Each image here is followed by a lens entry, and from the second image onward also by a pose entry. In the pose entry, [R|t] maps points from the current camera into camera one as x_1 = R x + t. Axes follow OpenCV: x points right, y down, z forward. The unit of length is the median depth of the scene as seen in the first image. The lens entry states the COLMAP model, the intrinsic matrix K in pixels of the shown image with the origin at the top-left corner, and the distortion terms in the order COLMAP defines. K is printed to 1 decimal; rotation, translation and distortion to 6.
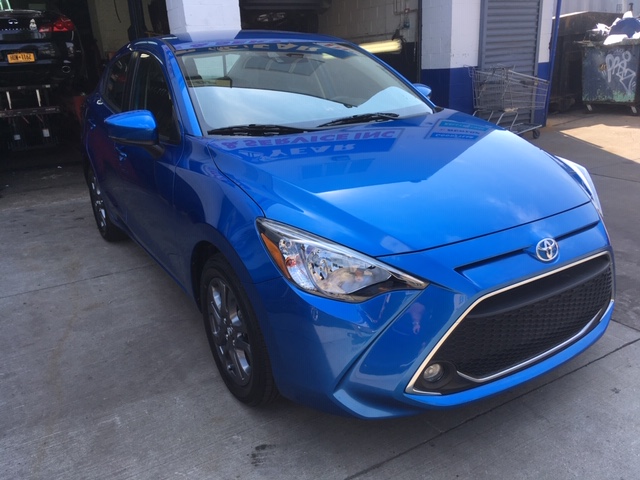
lens RADIAL K [[540.0, 0, 320.0], [0, 540.0, 240.0], [0, 0, 1]] dist [0.112083, -0.168727]
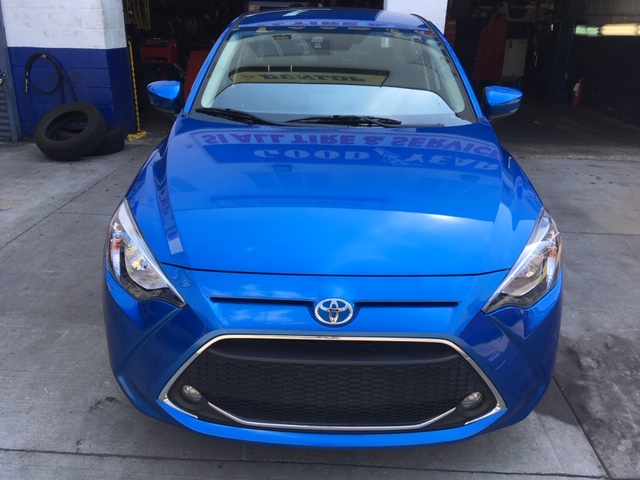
lens RADIAL K [[540.0, 0, 320.0], [0, 540.0, 240.0], [0, 0, 1]] dist [0.112083, -0.168727]
pose [[0.844566, 0.265569, -0.464953, 0.419539], [-0.235858, 0.964070, 0.122225, -0.104072], [0.480706, 0.006436, 0.876858, 0.135739]]
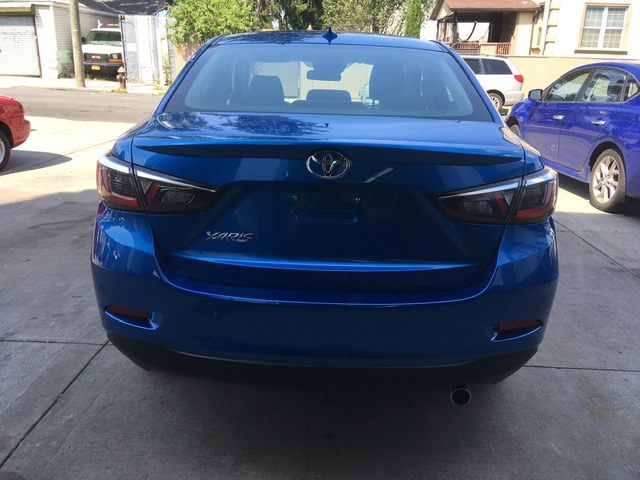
lens RADIAL K [[540.0, 0, 320.0], [0, 540.0, 240.0], [0, 0, 1]] dist [0.112083, -0.168727]
pose [[-0.840696, -0.134142, 0.524629, -0.574518], [0.193798, 0.830129, 0.522808, -0.552662], [-0.505640, 0.541195, -0.671890, 1.711791]]
